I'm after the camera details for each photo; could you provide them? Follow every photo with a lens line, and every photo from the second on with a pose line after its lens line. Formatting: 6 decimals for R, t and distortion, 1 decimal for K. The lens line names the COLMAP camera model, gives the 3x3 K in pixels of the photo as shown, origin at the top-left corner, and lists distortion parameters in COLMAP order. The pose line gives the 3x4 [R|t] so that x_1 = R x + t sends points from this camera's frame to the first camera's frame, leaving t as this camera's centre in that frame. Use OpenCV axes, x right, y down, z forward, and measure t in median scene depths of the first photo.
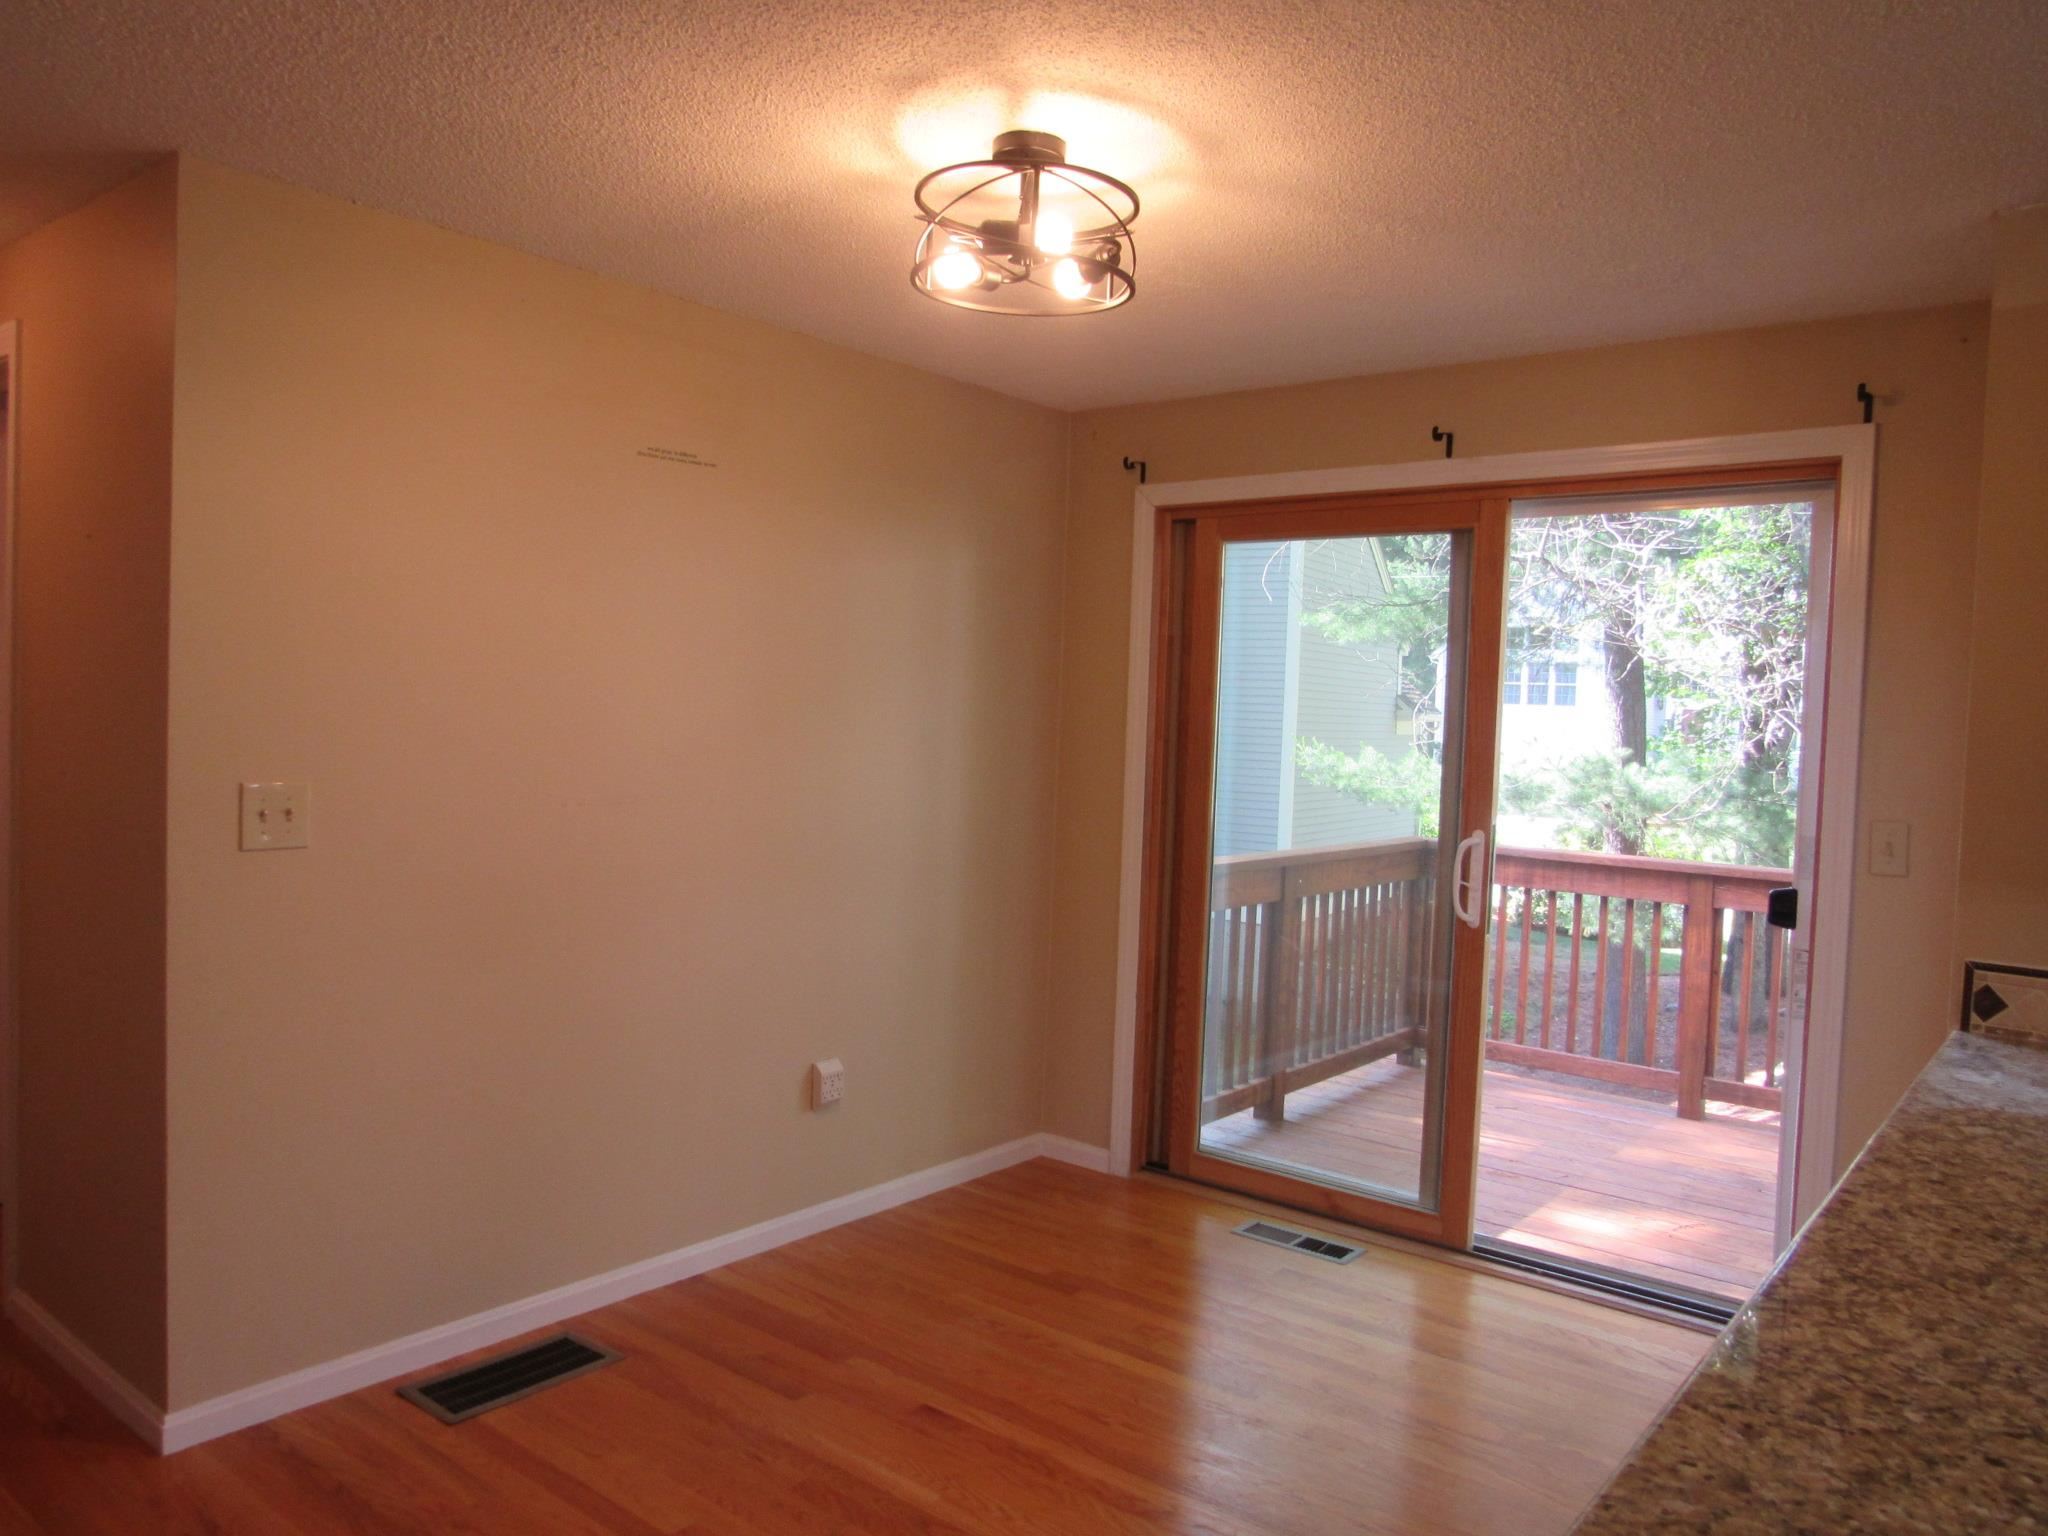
lens RADIAL K [[1463.7, 0, 1030.5], [0, 1463.7, 770.3], [0, 0, 1]] dist [-0.022836, -0.000591]
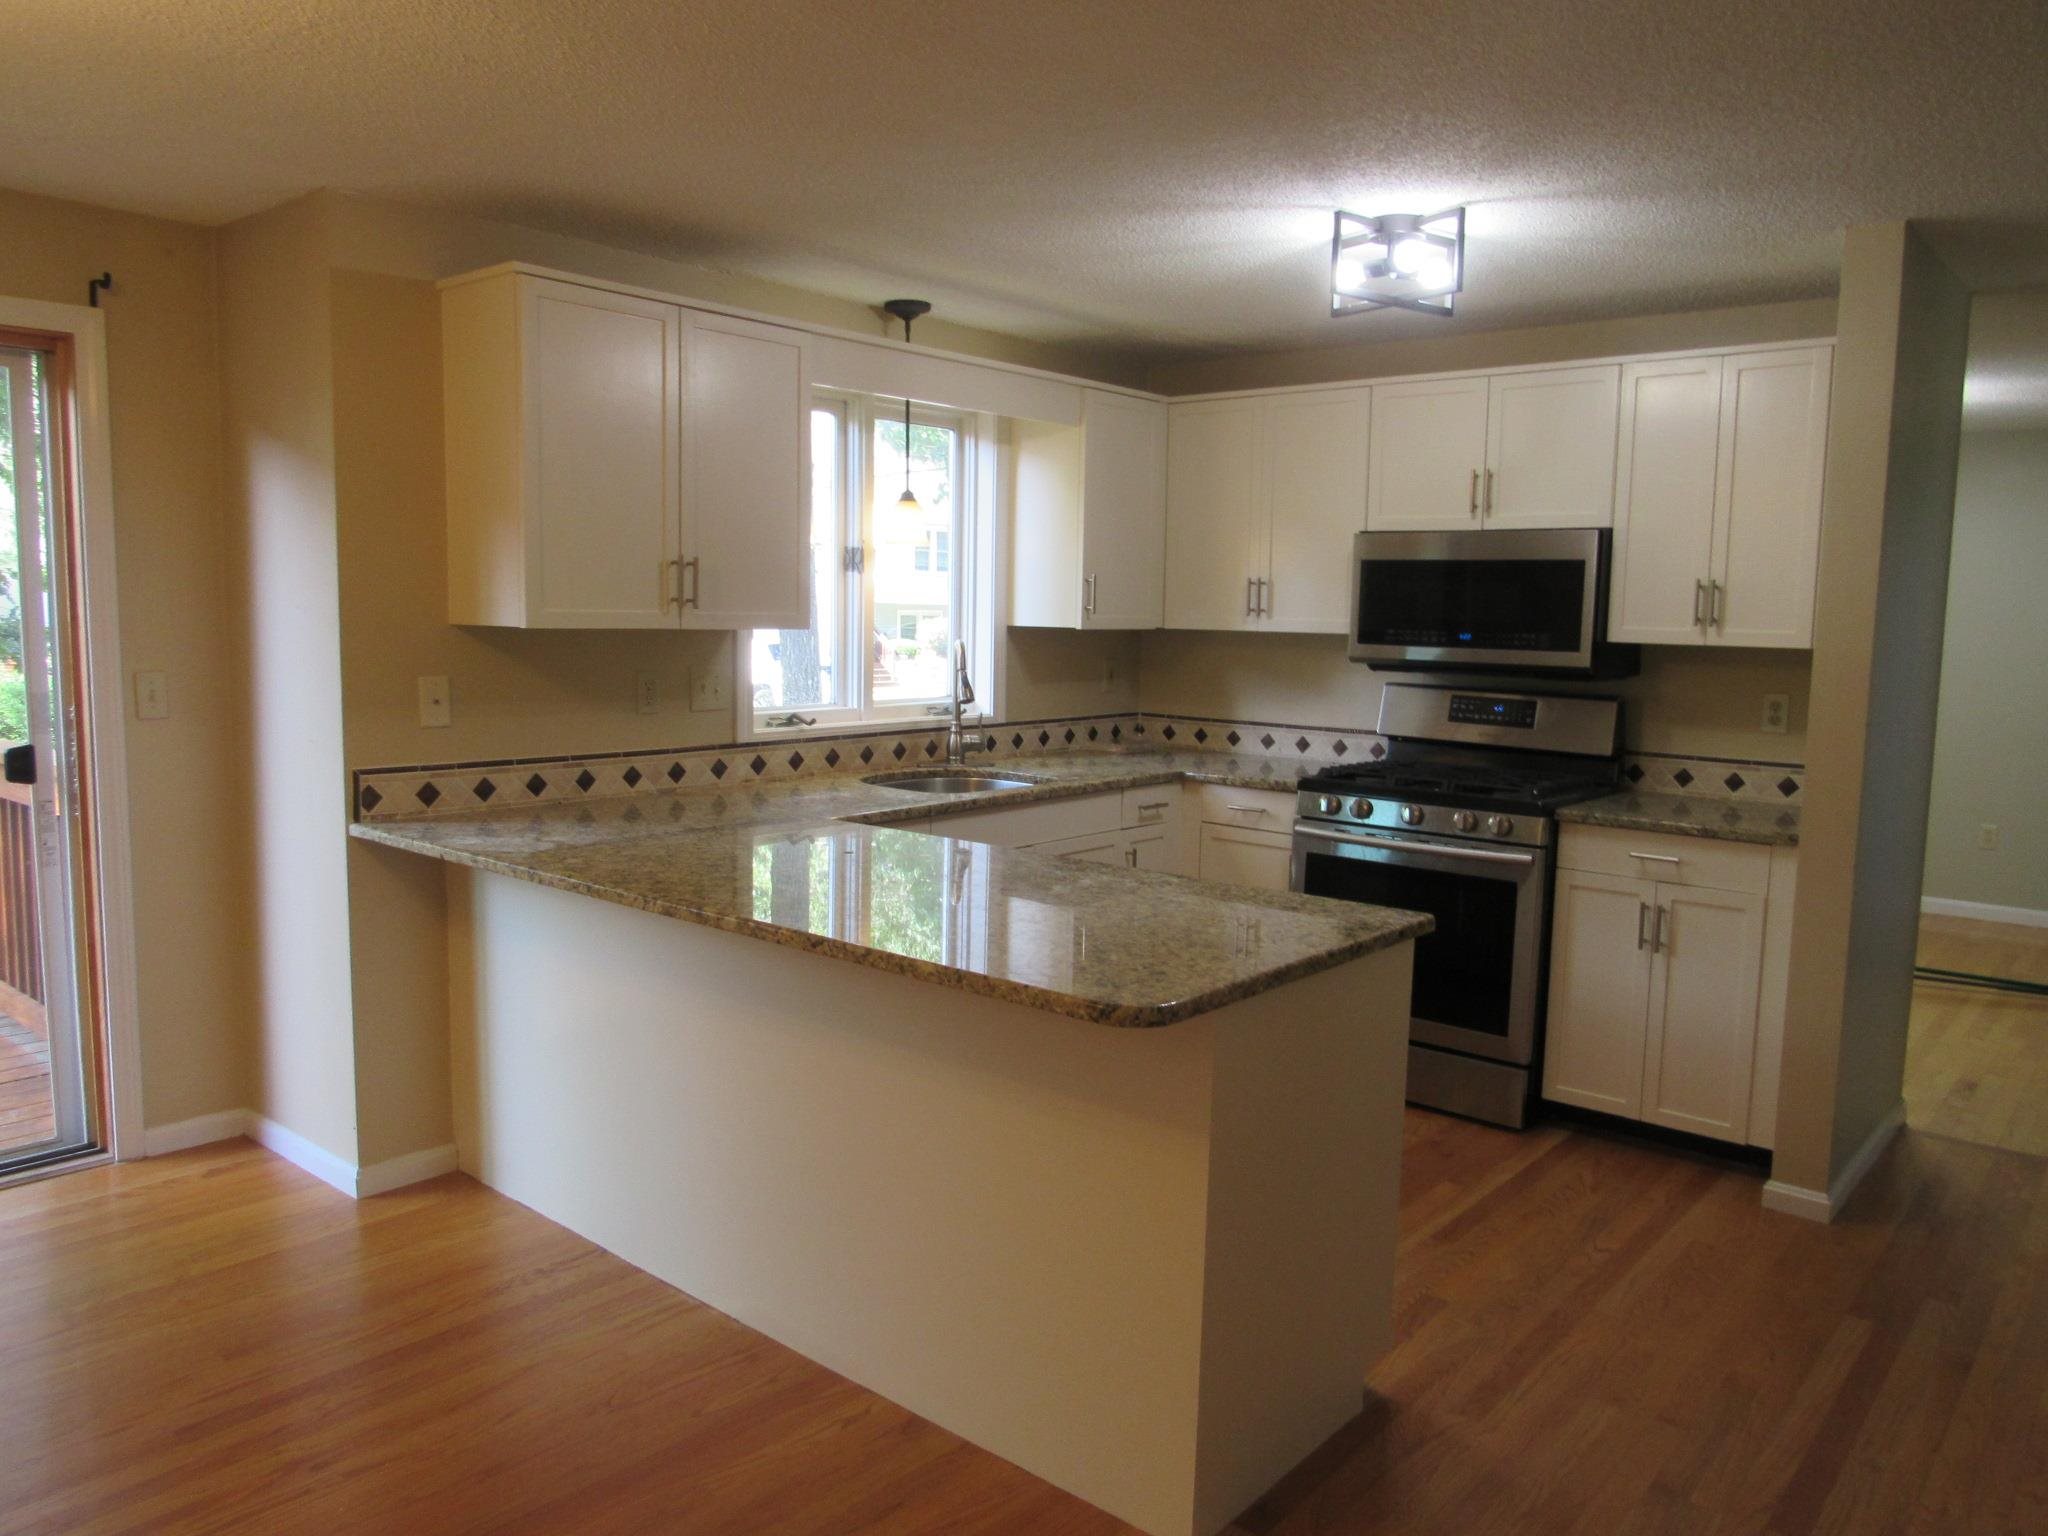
lens RADIAL K [[1469.7, 0, 1044.6], [0, 1469.7, 766.9], [0, 0, 1]] dist [-0.013968, -0.002628]
pose [[0.029686, -0.147162, 0.988667, -0.448302], [0.022456, 0.988951, 0.146530, -0.036148], [-0.999307, 0.017852, 0.032663, 0.222153]]
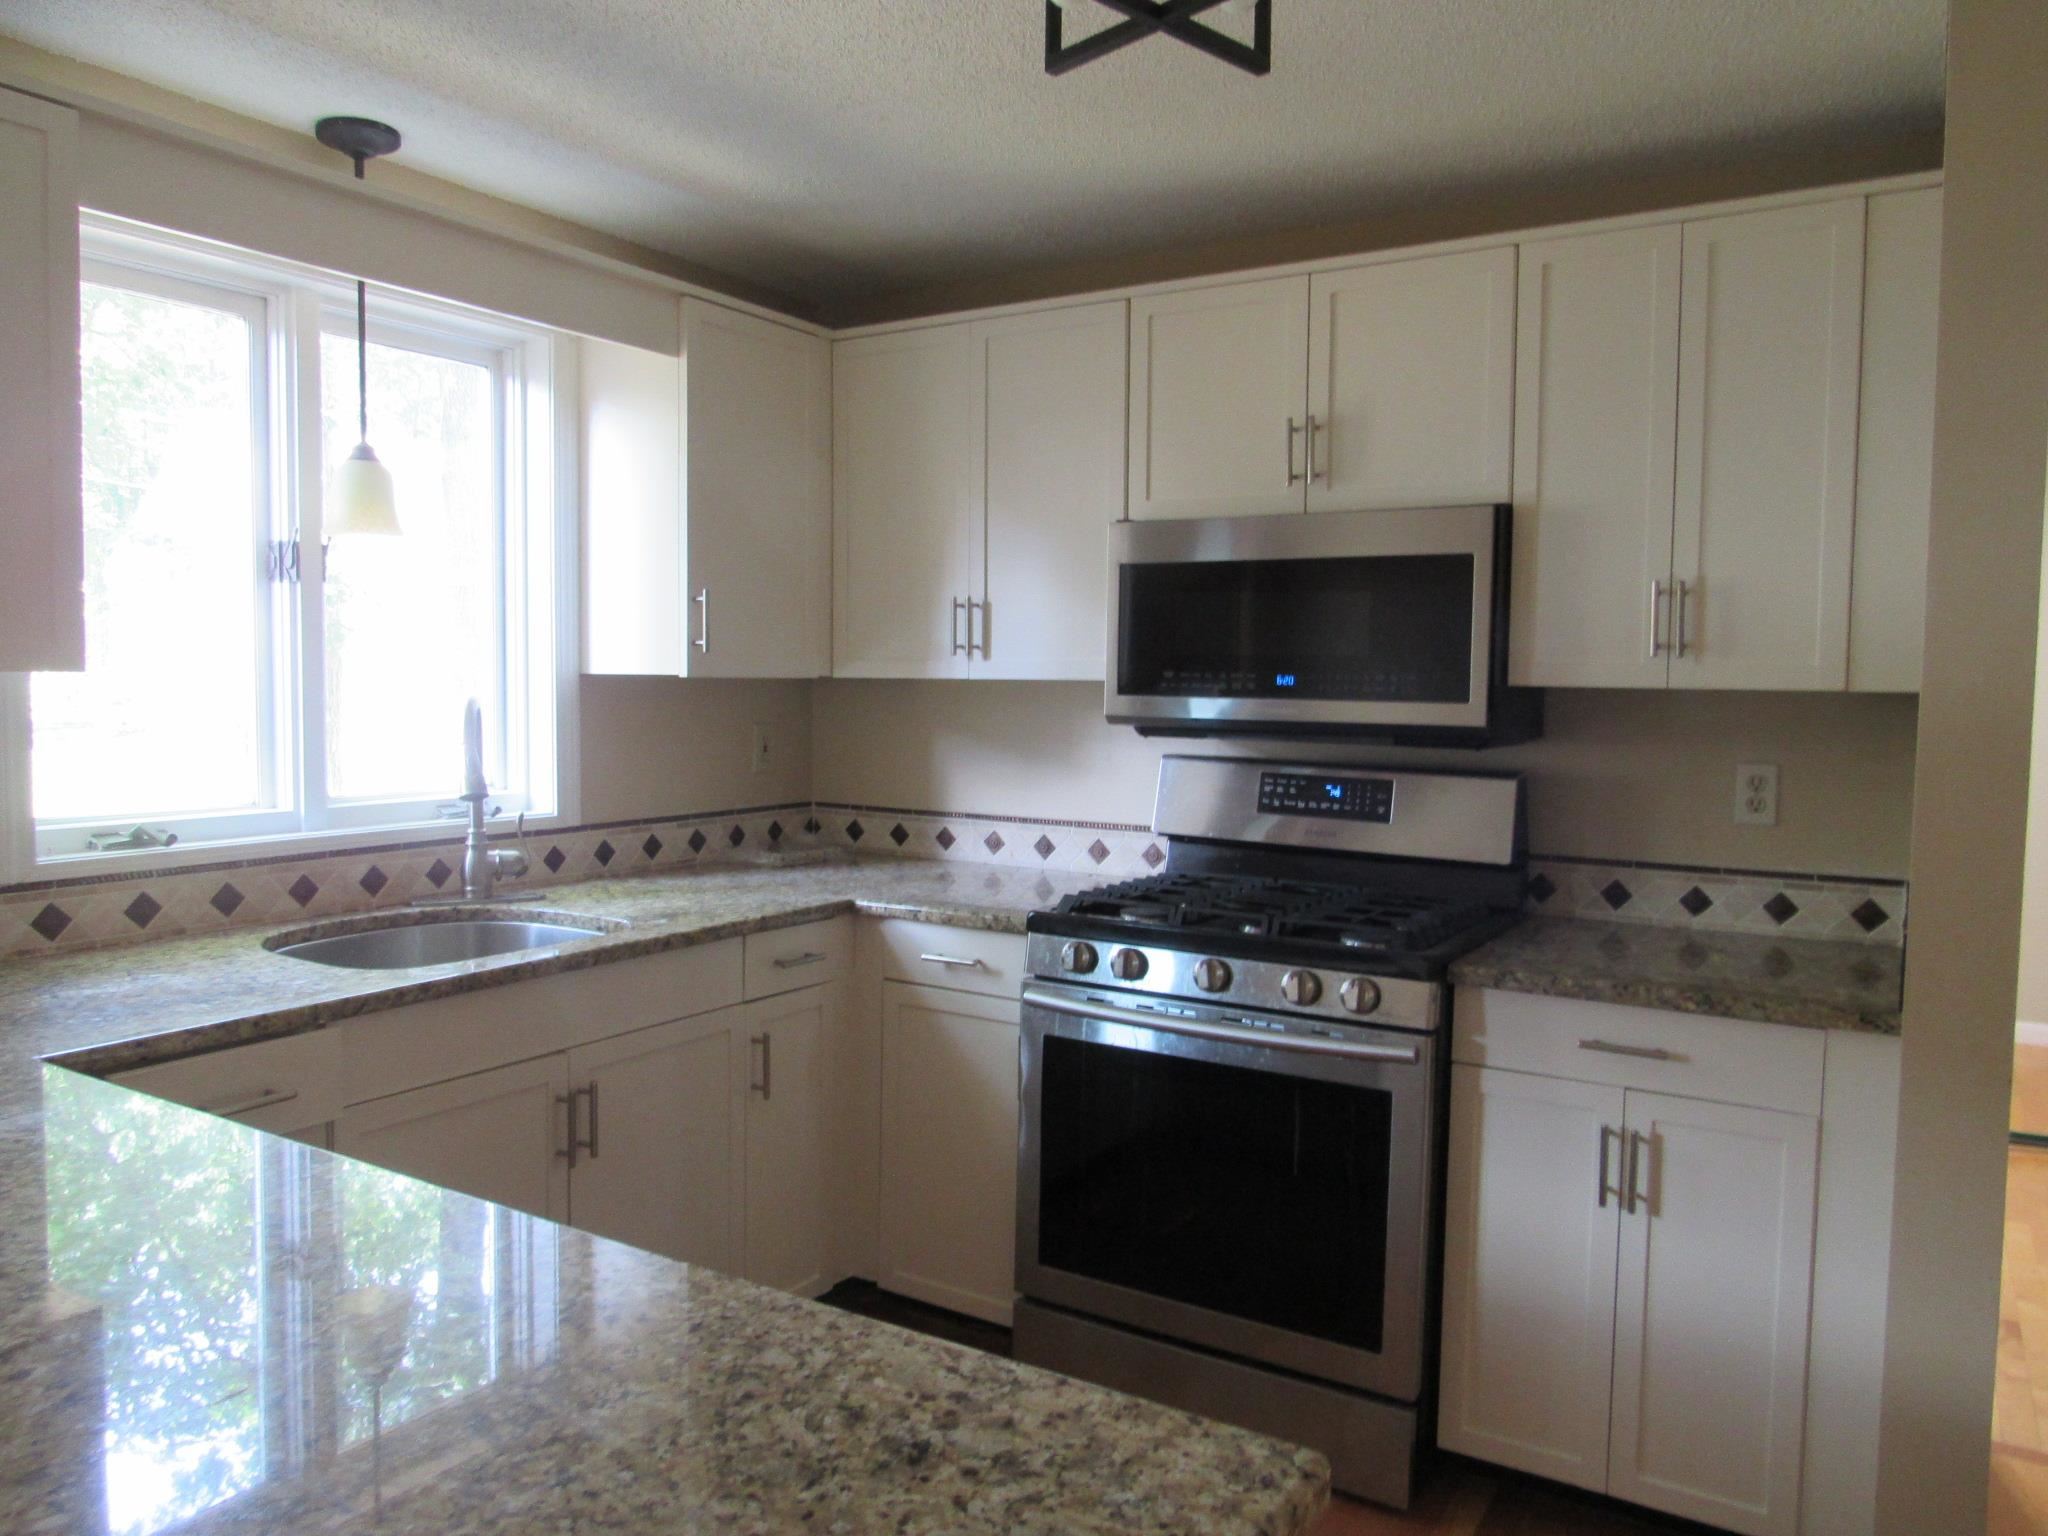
lens RADIAL K [[1463.7, 0, 1030.5], [0, 1463.7, 770.3], [0, 0, 1]] dist [-0.022836, -0.000591]
pose [[-0.111066, -0.102226, 0.988541, 0.029332], [0.023855, 0.994135, 0.105485, 0.005428], [-0.993527, 0.035298, -0.107976, 0.128732]]
